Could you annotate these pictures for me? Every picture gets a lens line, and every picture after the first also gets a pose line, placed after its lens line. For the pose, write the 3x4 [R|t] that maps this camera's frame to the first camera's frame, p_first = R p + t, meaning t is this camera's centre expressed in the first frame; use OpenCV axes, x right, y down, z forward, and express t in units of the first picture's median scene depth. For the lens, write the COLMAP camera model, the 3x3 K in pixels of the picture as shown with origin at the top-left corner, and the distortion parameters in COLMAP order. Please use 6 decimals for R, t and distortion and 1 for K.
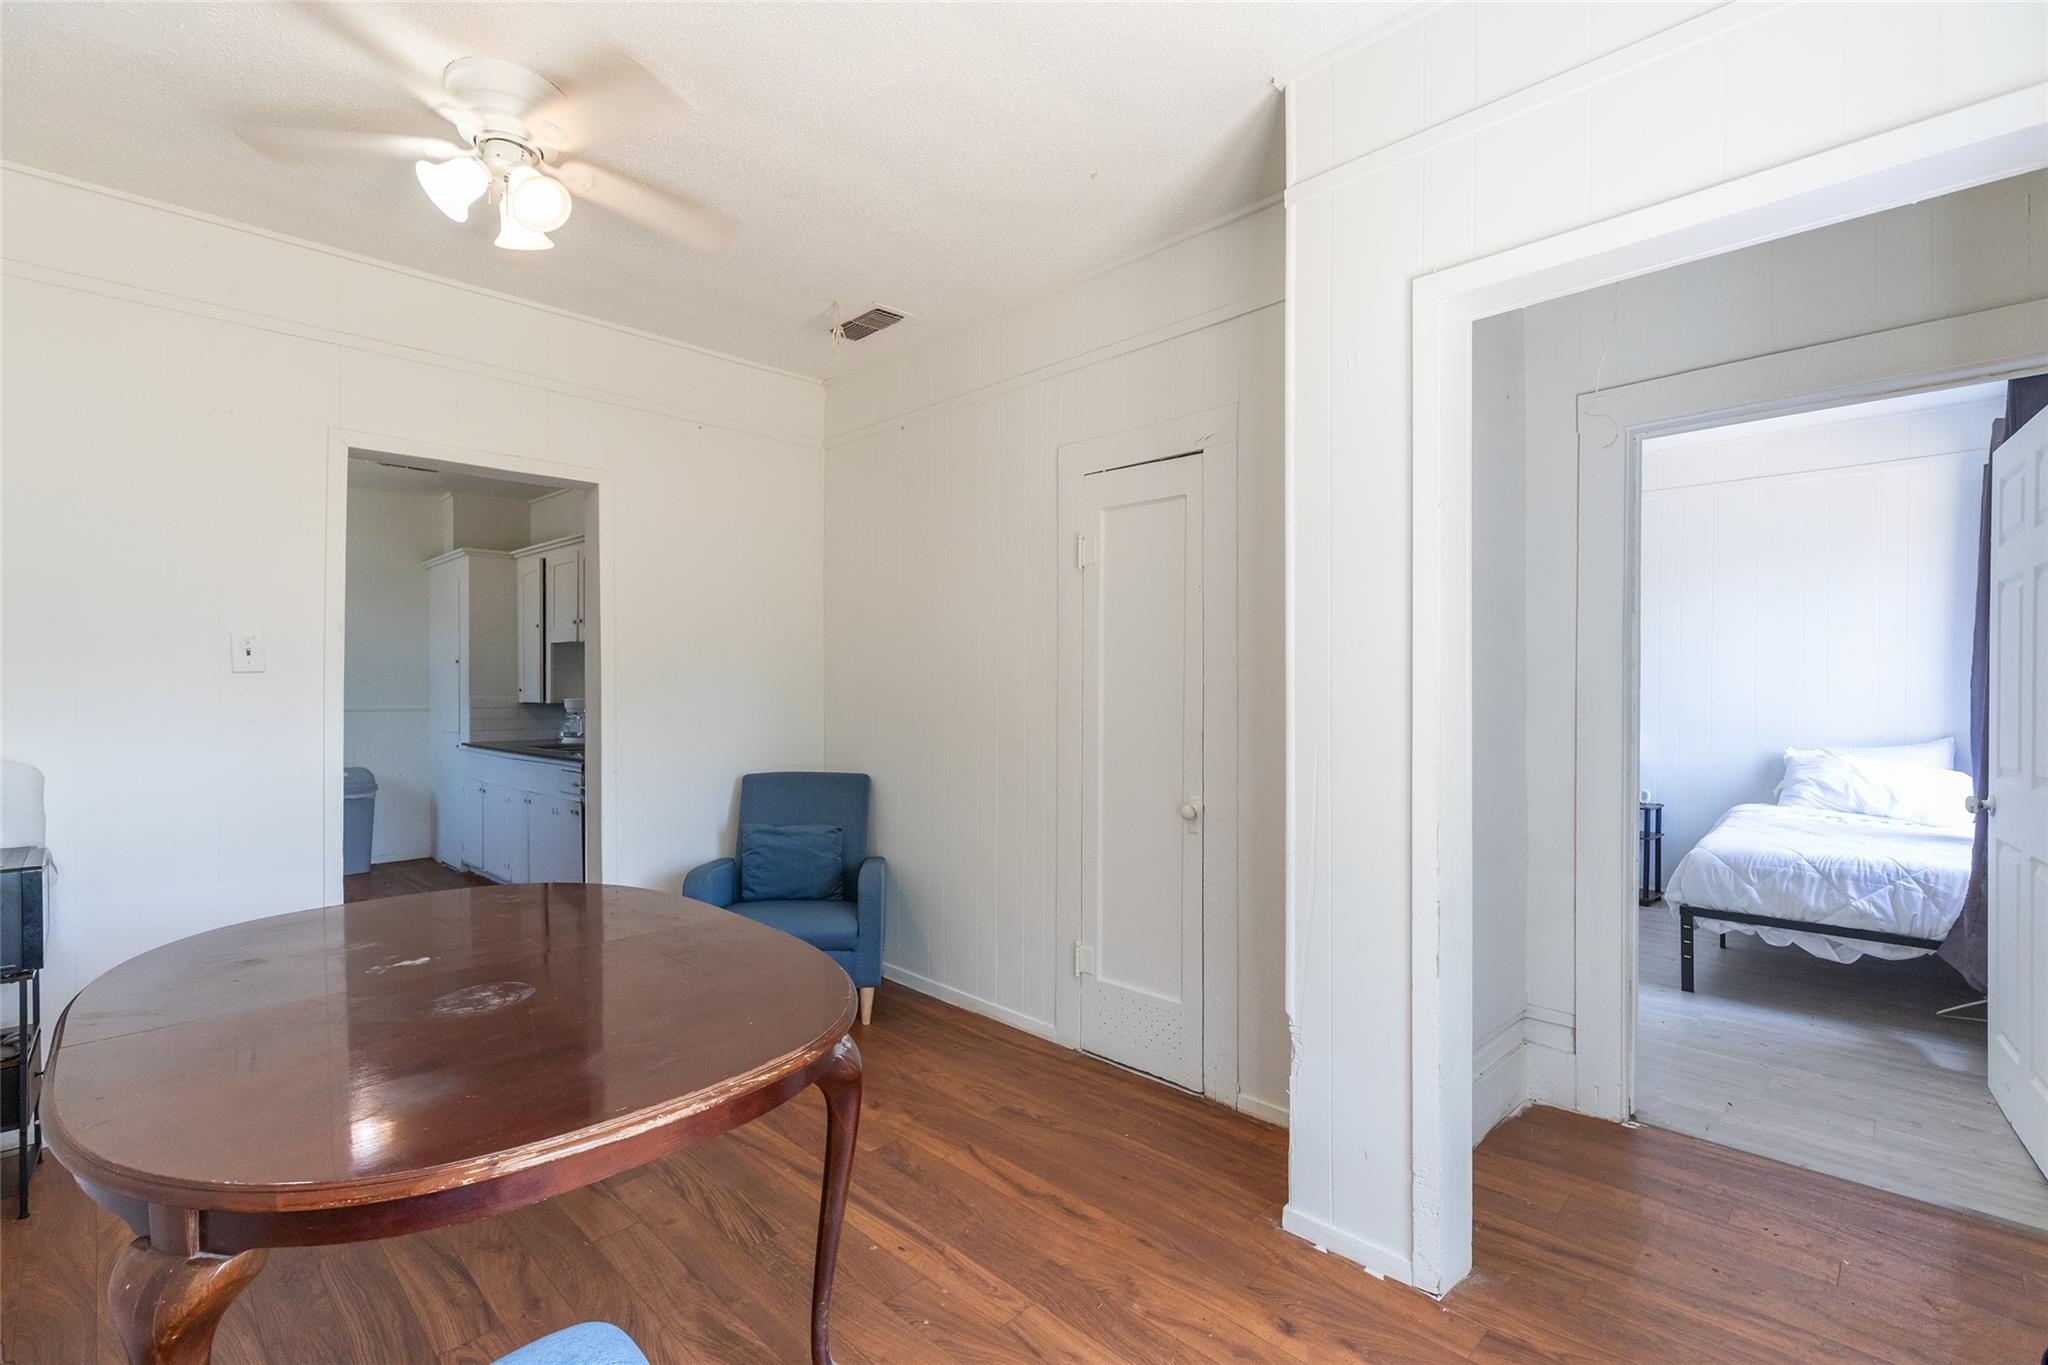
lens RADIAL K [[915.9, 0, 1028.5], [0, 915.9, 689.6], [0, 0, 1]] dist [-0.000444, -0.001560]
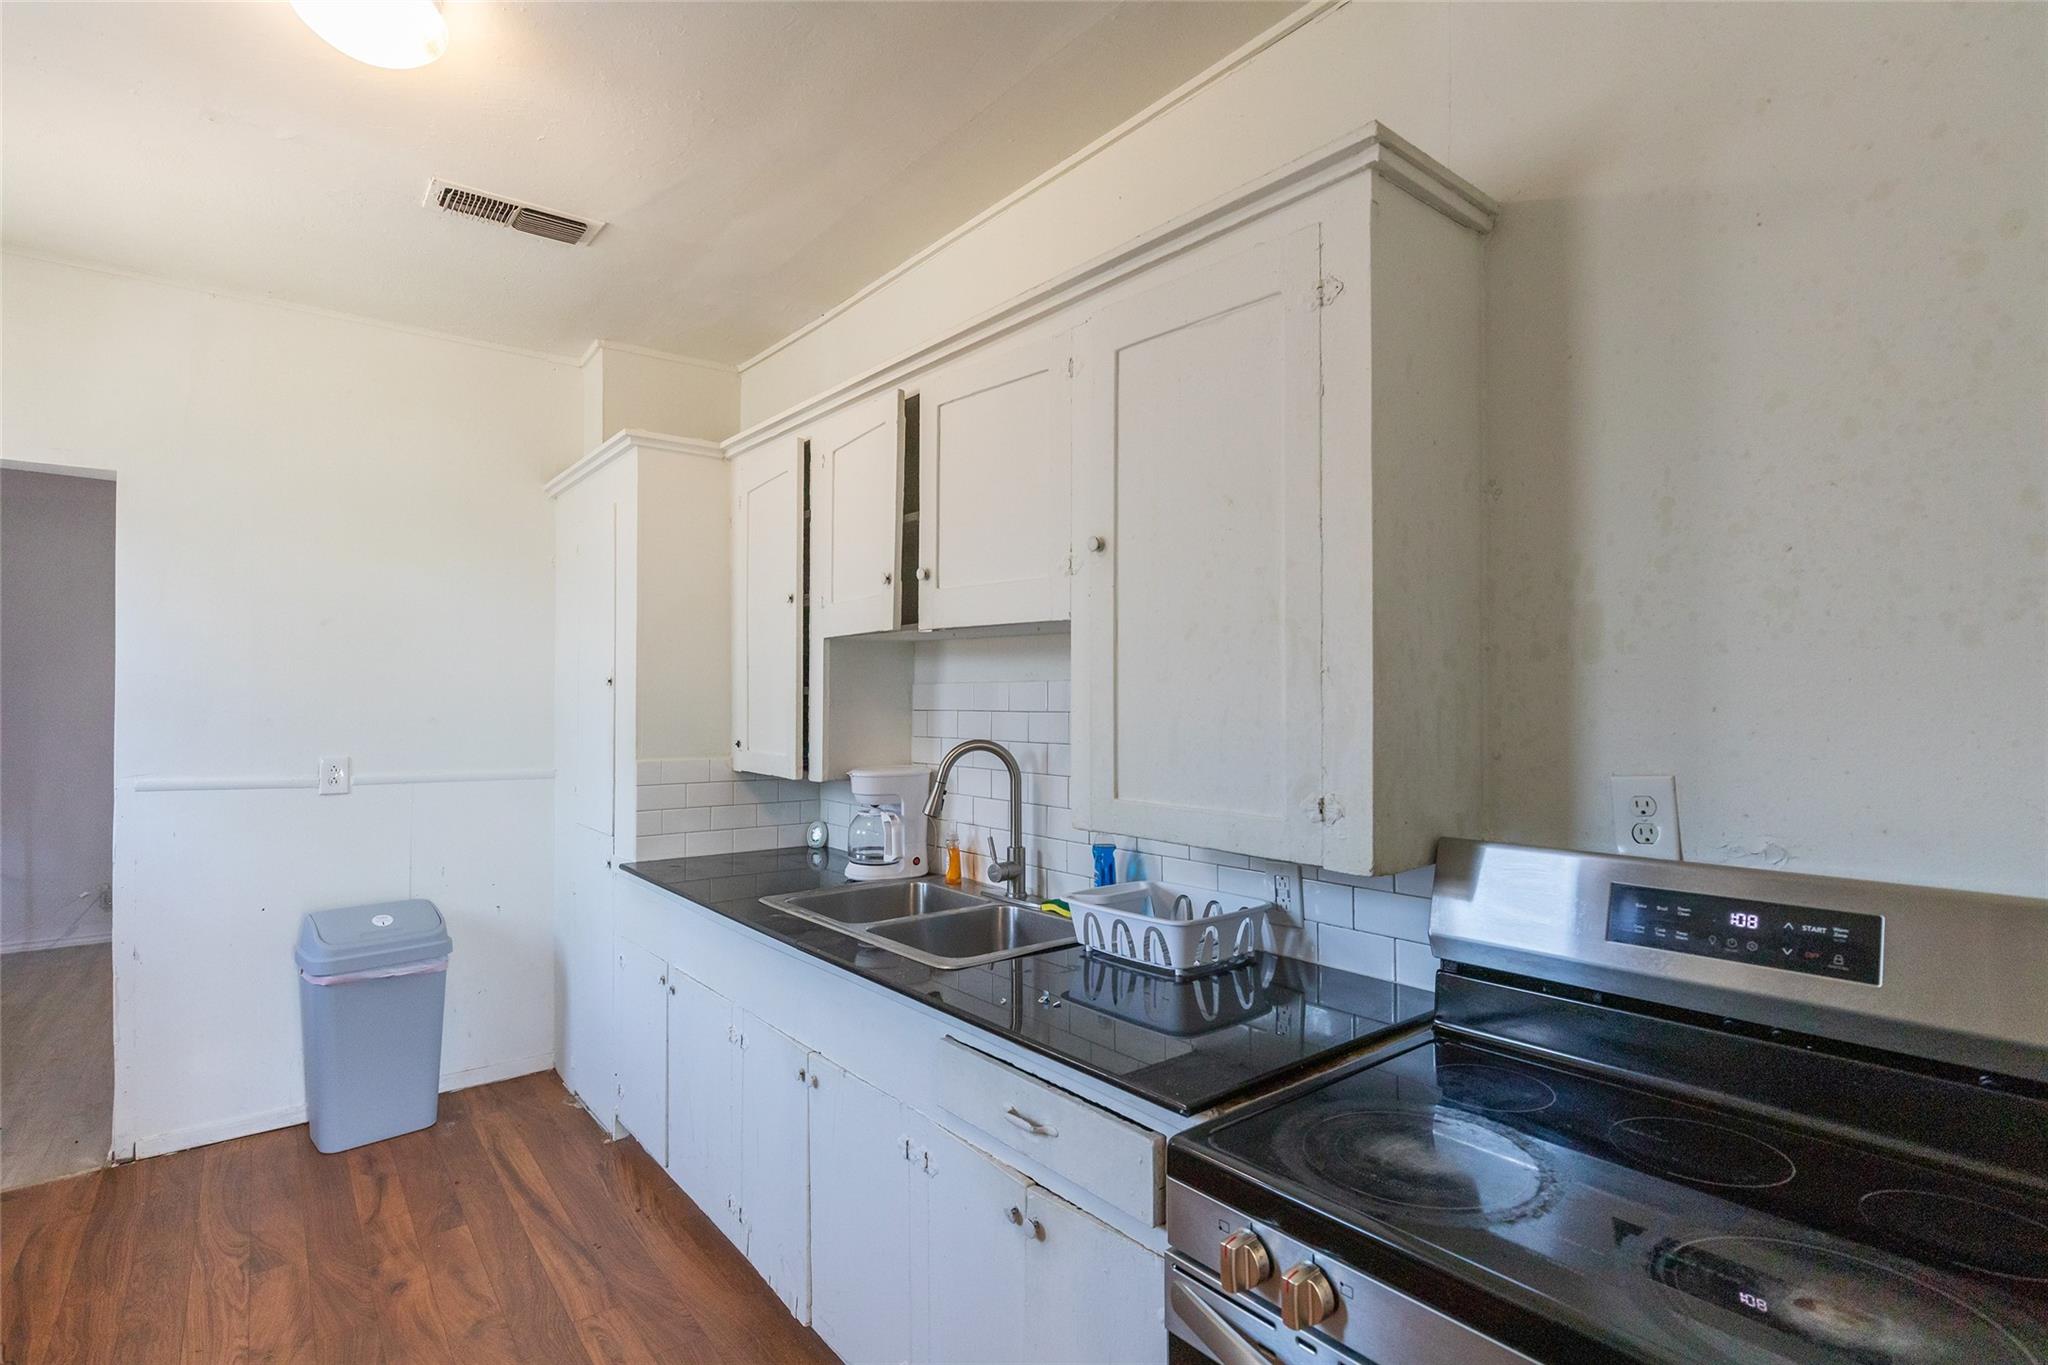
lens RADIAL K [[1000.1, 0, 1017.2], [0, 1000.1, 696.4], [0, 0, 1]] dist [0.015798, 0.000053]
pose [[0.988755, 0.001149, -0.149541, -0.349217], [-0.002812, 0.999937, -0.010909, -0.018739], [0.149519, 0.011207, 0.988695, 0.535950]]
